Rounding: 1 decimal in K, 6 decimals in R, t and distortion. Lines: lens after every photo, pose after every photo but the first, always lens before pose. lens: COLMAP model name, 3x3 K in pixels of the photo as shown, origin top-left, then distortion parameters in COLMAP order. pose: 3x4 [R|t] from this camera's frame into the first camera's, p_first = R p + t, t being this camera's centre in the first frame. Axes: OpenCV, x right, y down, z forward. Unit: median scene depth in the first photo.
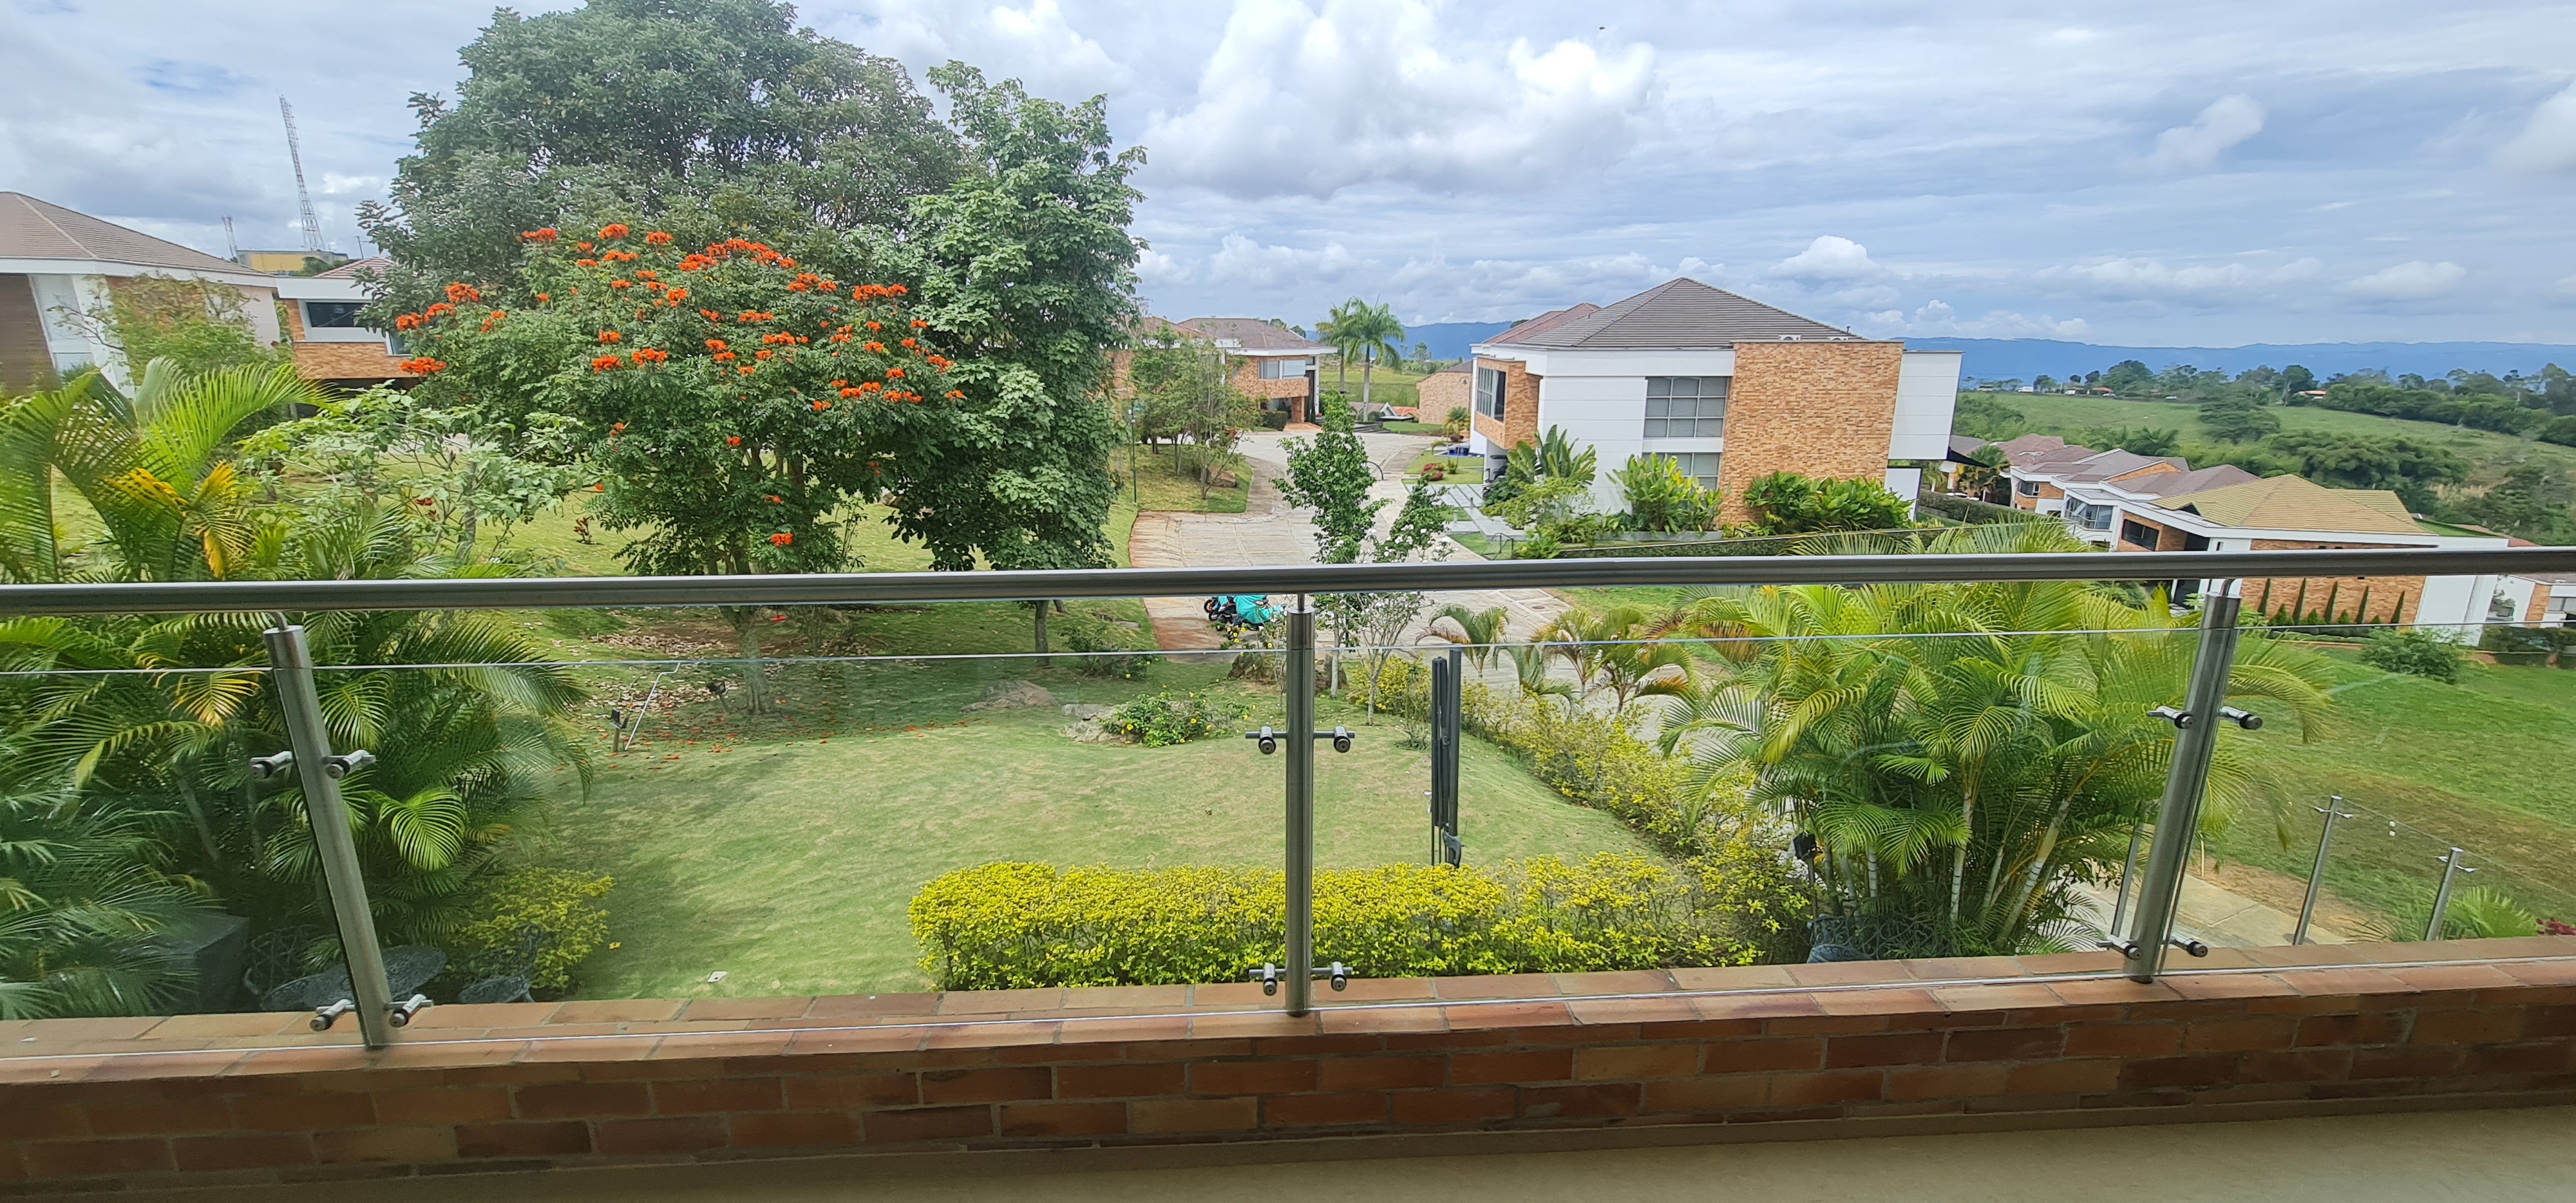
lens RADIAL K [[1057.5, 0, 1287.2], [0, 1057.5, 615.4], [0, 0, 1]] dist [-0.004675, 0.001153]
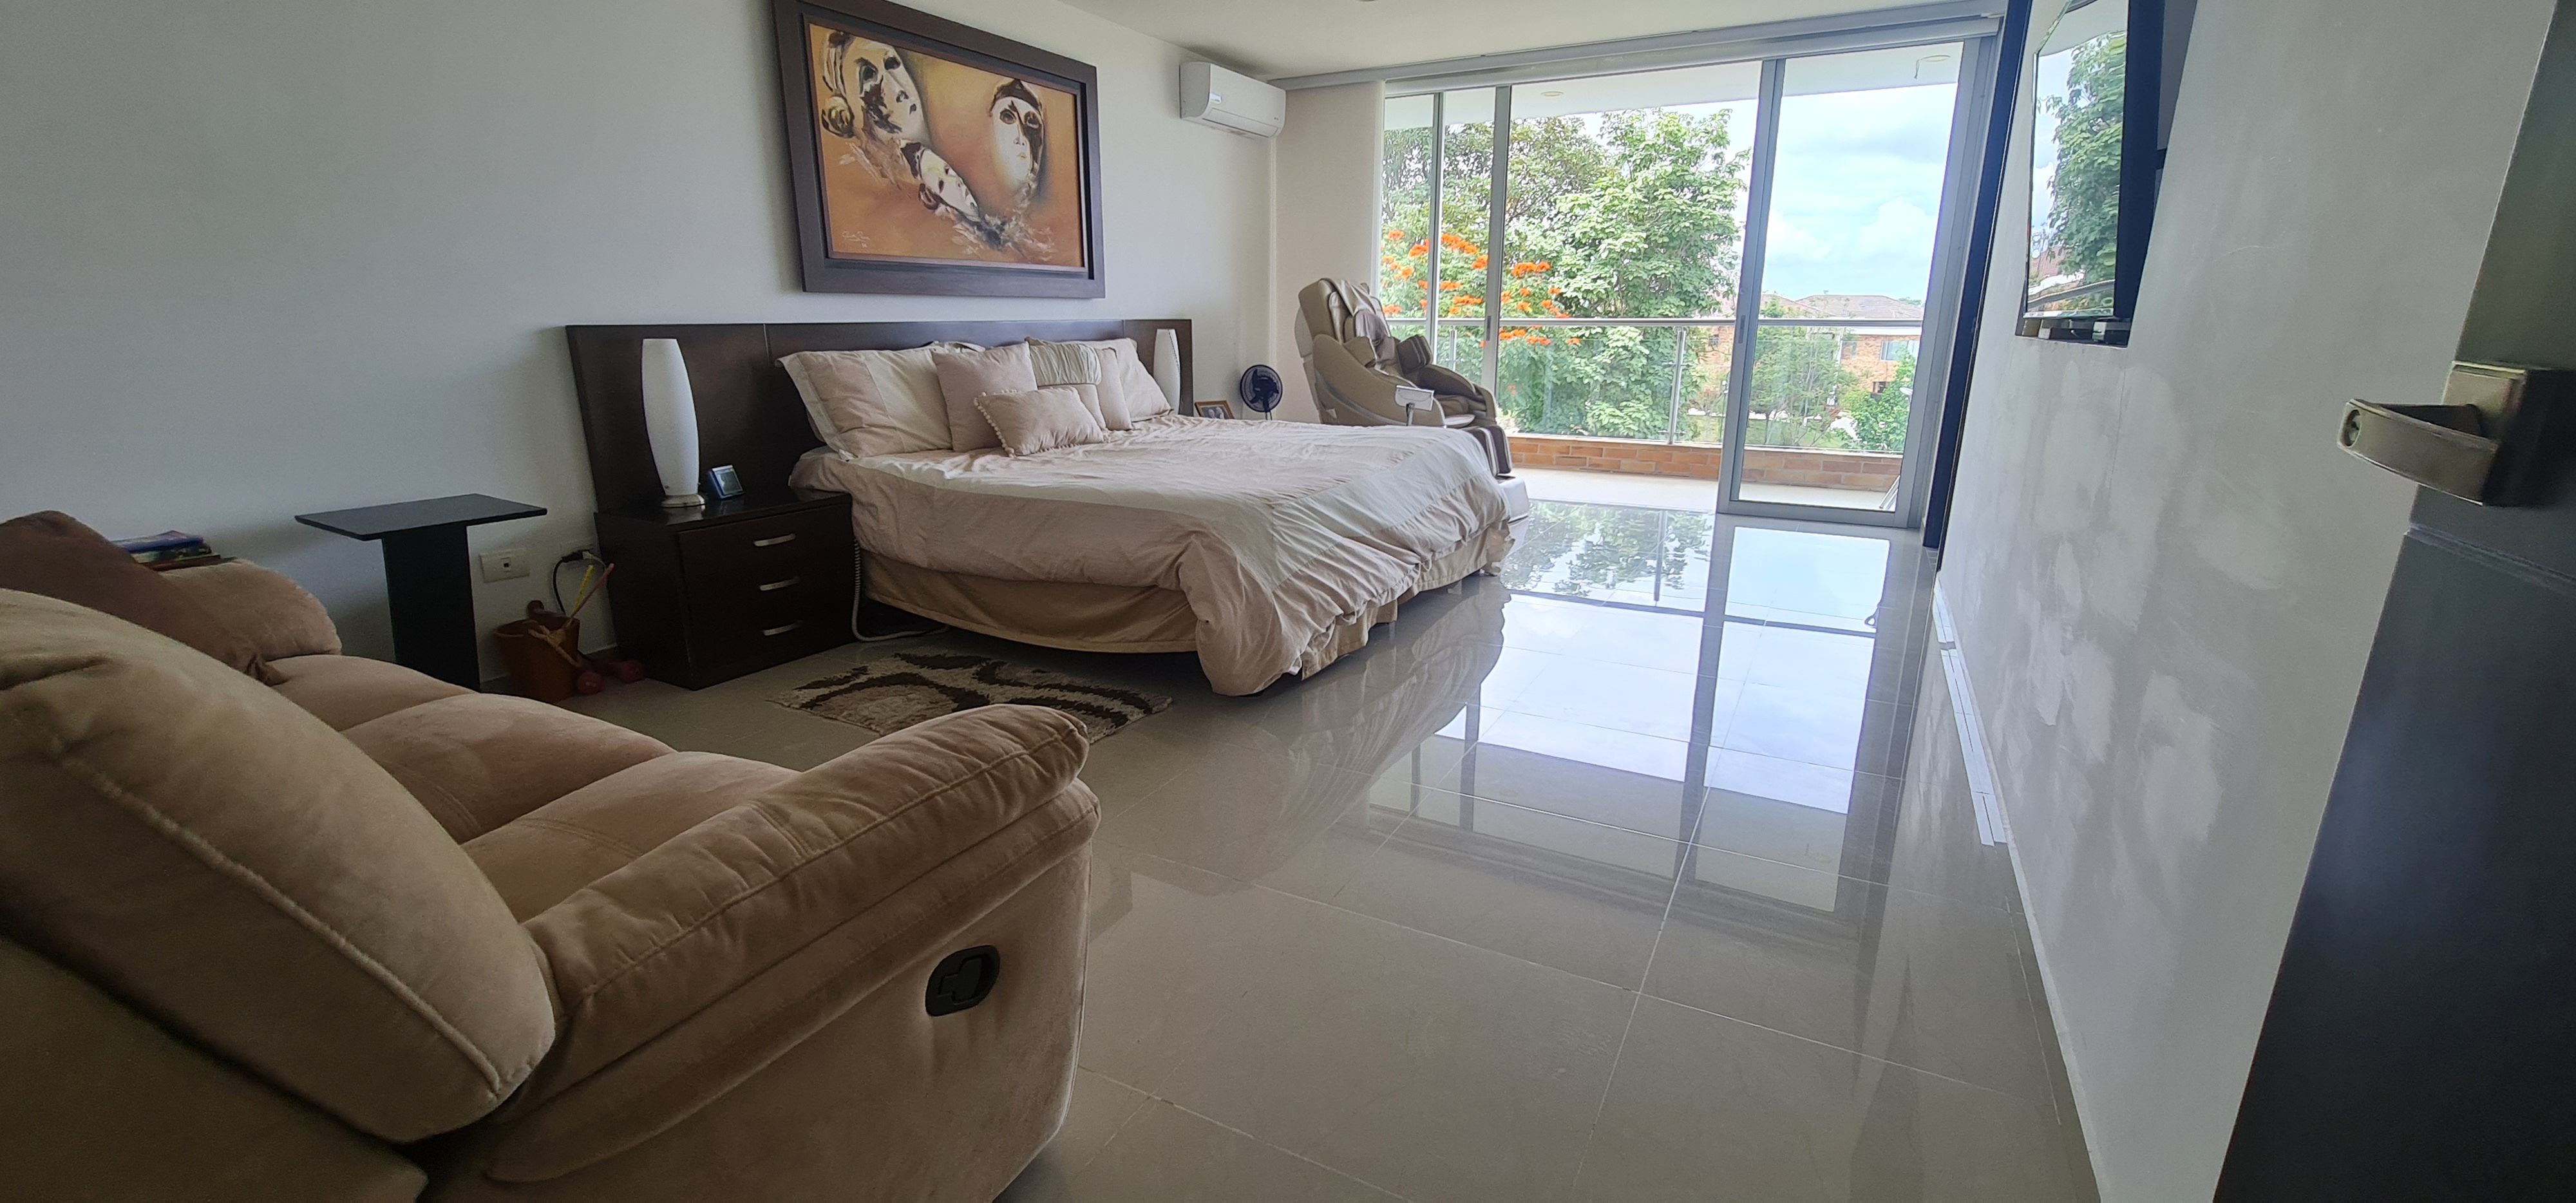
lens RADIAL K [[1057.5, 0, 1279.7], [0, 1057.5, 588.0], [0, 0, 1]] dist [-0.004675, 0.001153]
pose [[0.851976, 0.135087, -0.505854, 0.082279], [-0.141440, 0.989604, 0.026053, 0.106610], [0.504114, 0.049351, 0.862226, -0.302146]]
